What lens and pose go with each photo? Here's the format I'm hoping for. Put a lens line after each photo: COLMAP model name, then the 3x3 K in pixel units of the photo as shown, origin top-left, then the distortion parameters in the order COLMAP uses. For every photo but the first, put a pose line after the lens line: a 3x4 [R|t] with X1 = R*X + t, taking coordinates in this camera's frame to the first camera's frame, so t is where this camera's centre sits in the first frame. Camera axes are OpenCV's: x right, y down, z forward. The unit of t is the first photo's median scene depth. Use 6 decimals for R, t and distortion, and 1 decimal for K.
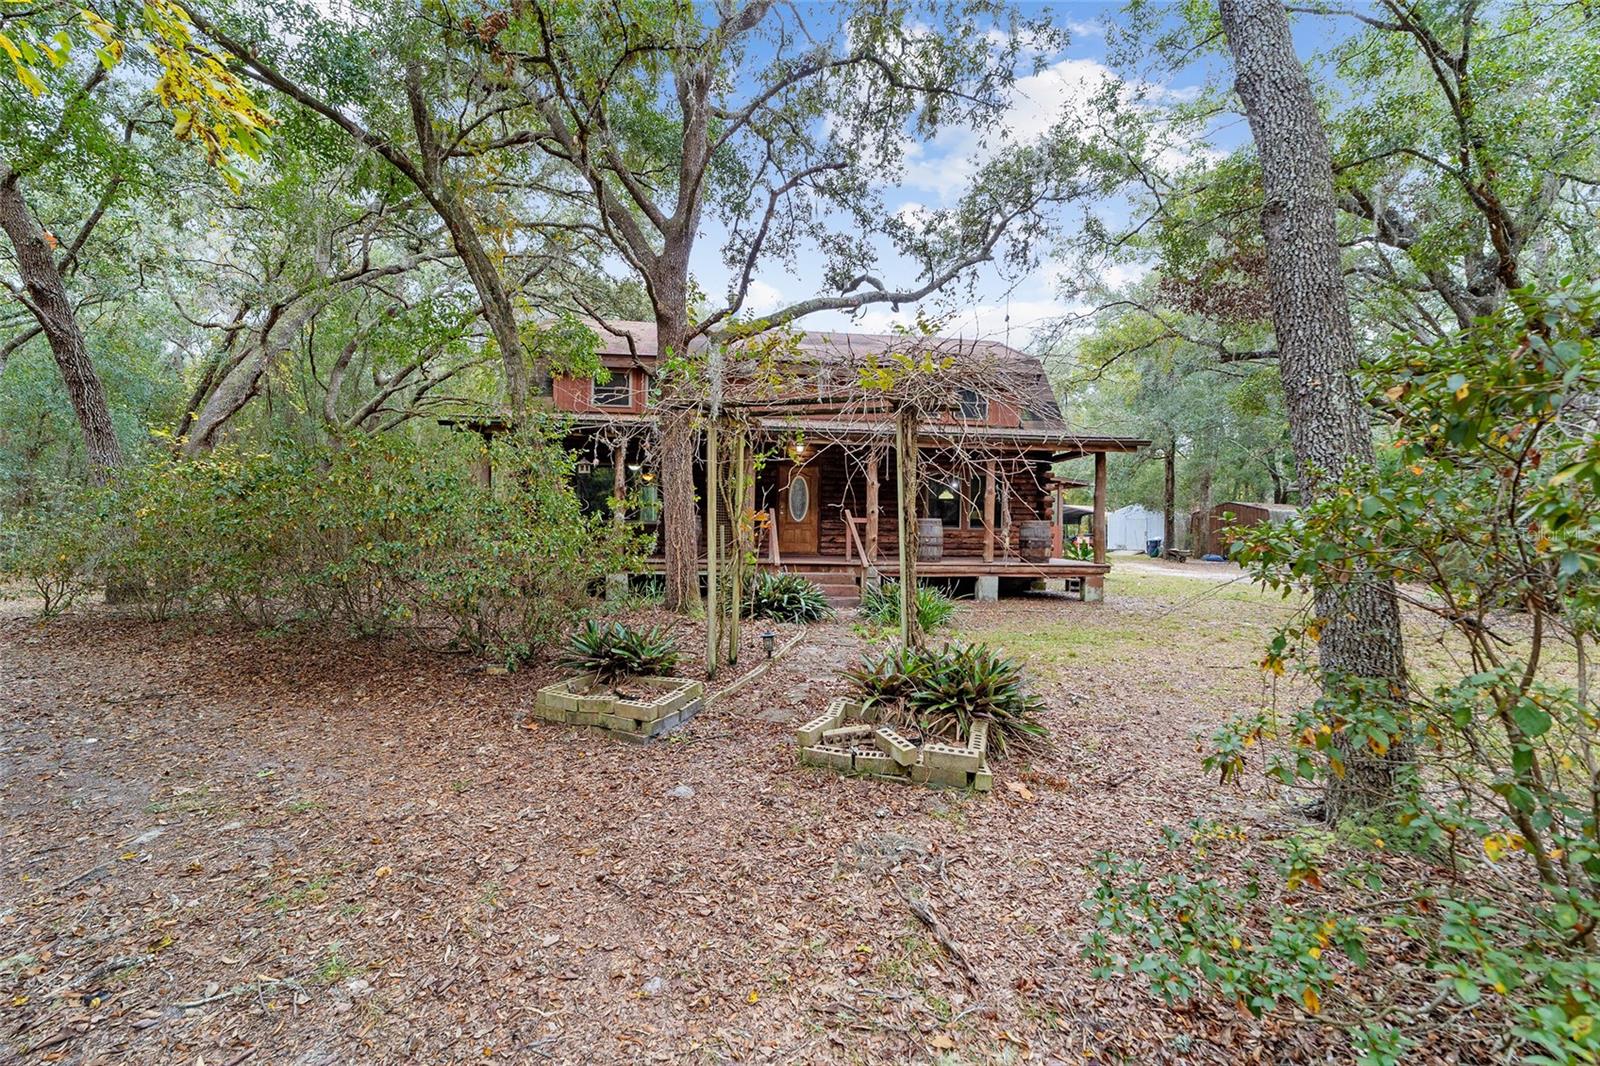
lens RADIAL K [[616.1, 0, 789.4], [0, 616.1, 531.3], [0, 0, 1]] dist [-0.007896, 0.002582]
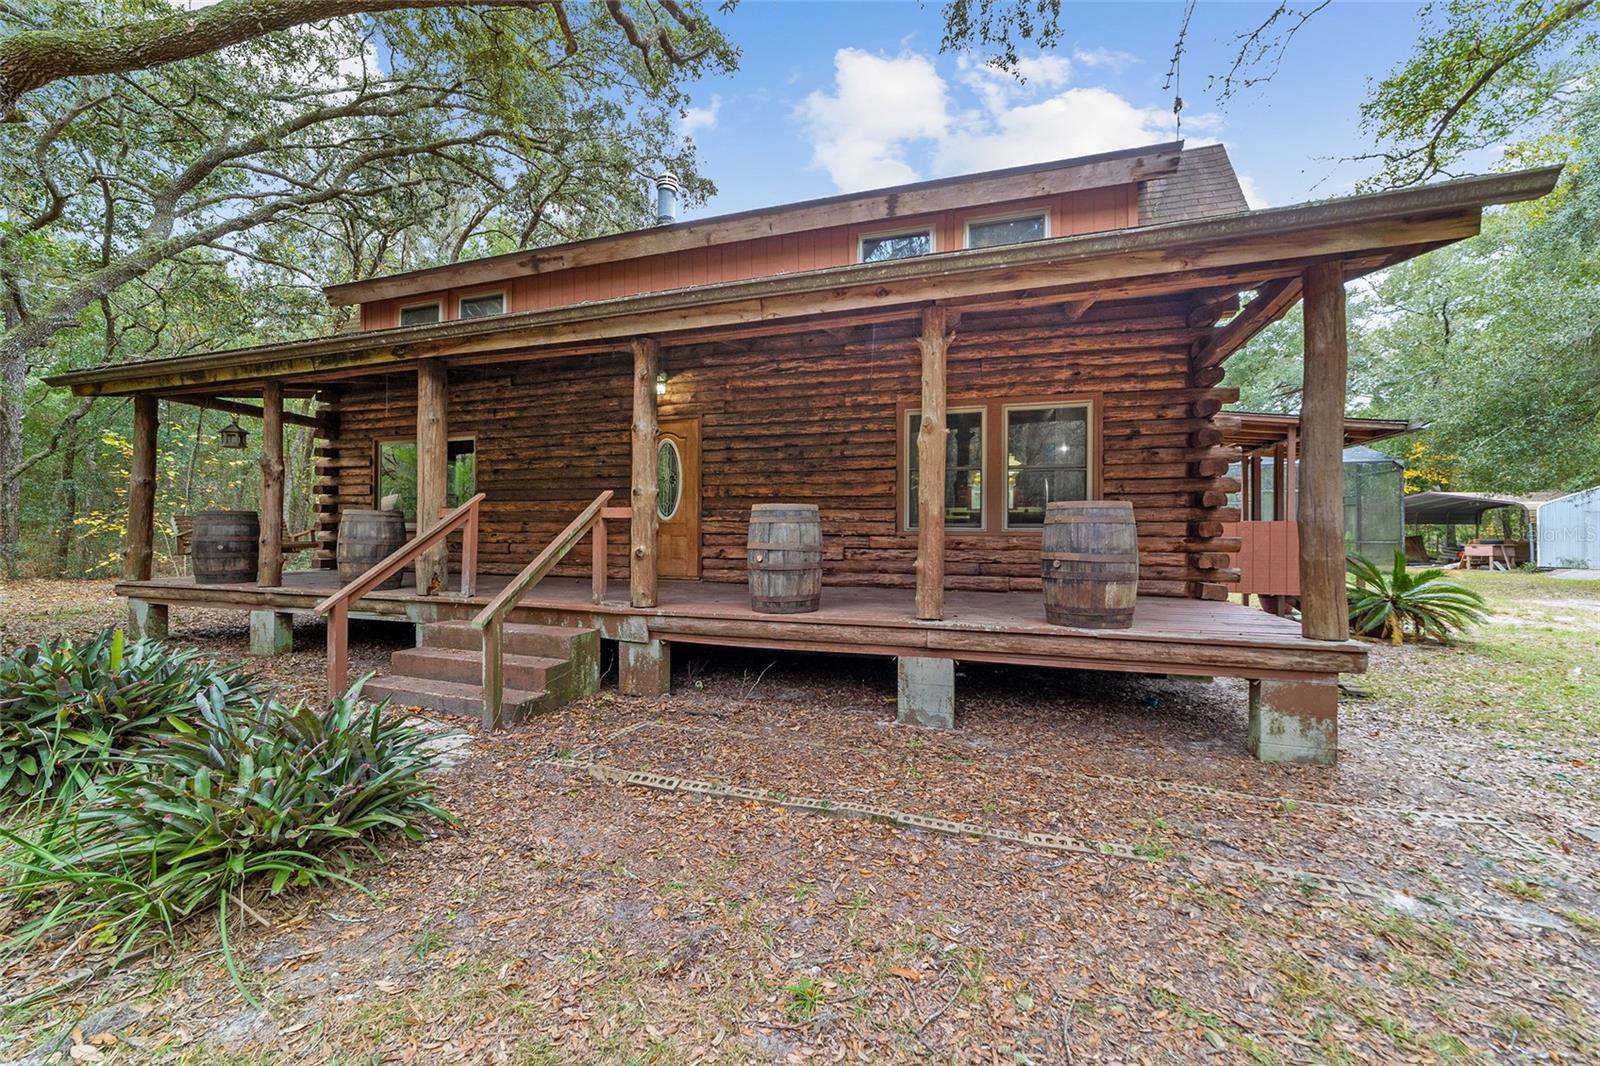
lens RADIAL K [[616.1, 0, 775.1], [0, 616.1, 530.6], [0, 0, 1]] dist [-0.007896, 0.002582]
pose [[0.904122, -0.011601, -0.427117, 0.396001], [0.005188, 0.999856, -0.016176, 0.003325], [0.427243, 0.012410, 0.904052, 0.621748]]
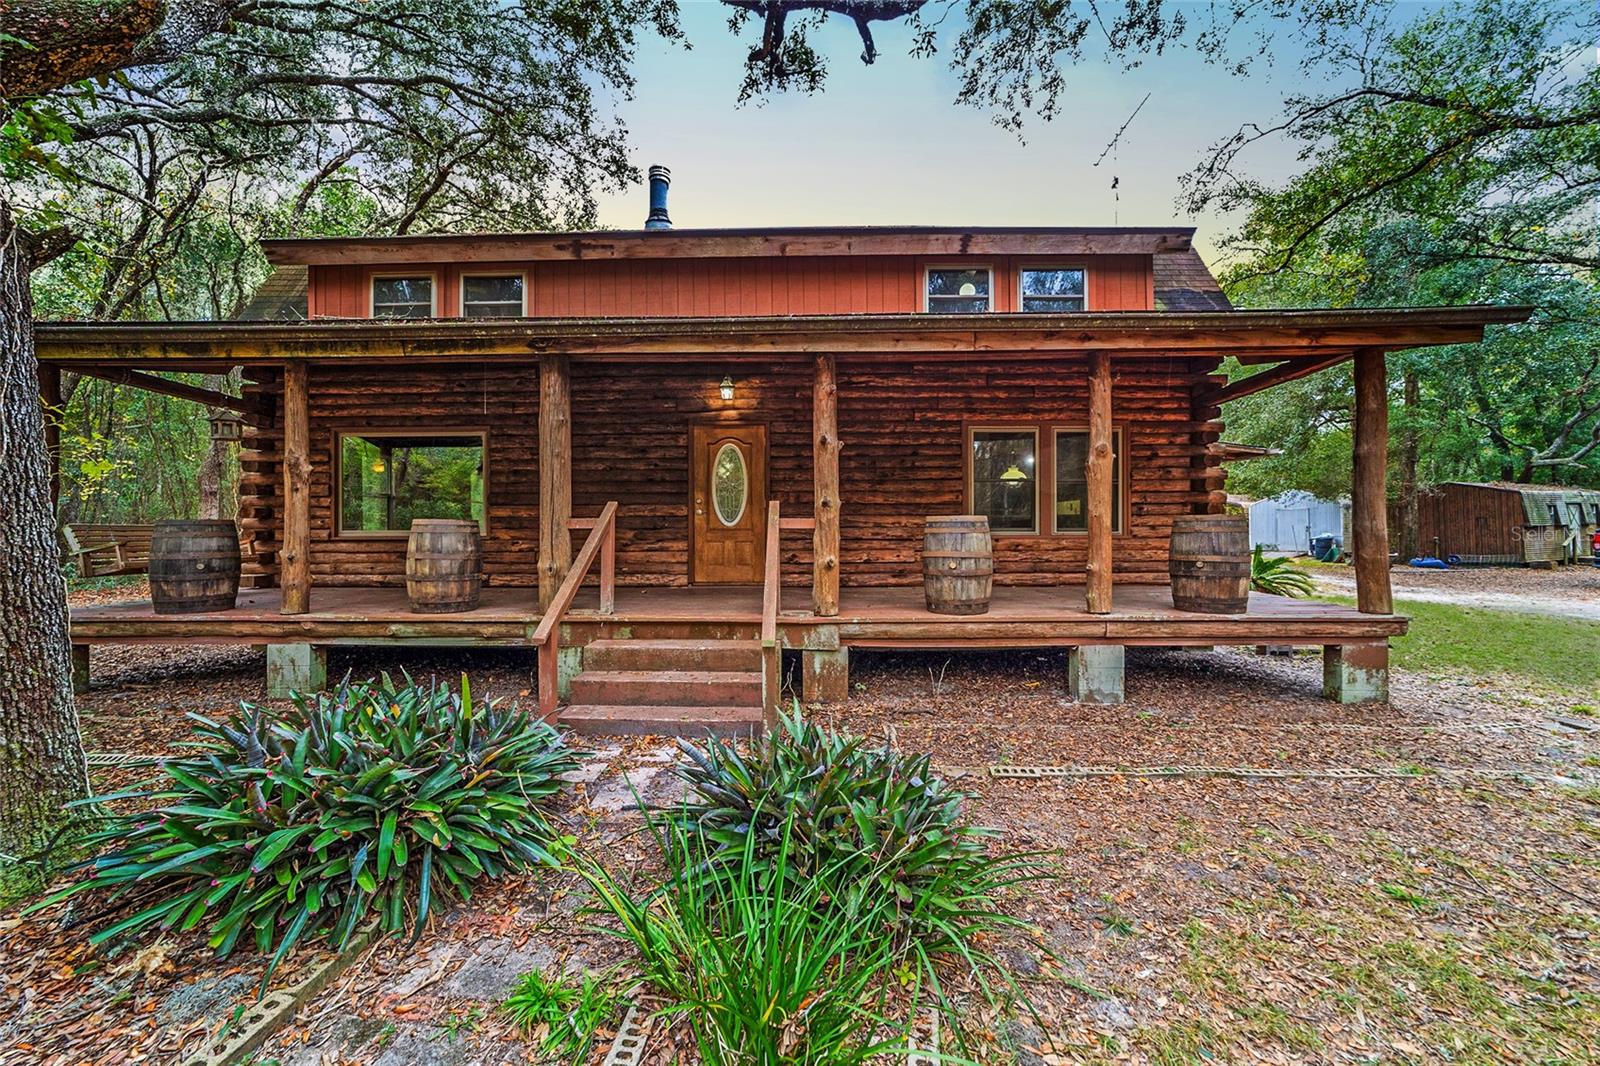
lens RADIAL K [[616.1, 0, 785.0], [0, 616.1, 528.3], [0, 0, 1]] dist [-0.007896, 0.002582]
pose [[0.990185, -0.019070, -0.138456, 0.161245], [0.018211, 0.999806, -0.007466, -0.010428], [0.138571, 0.004871, 0.990340, 0.529332]]
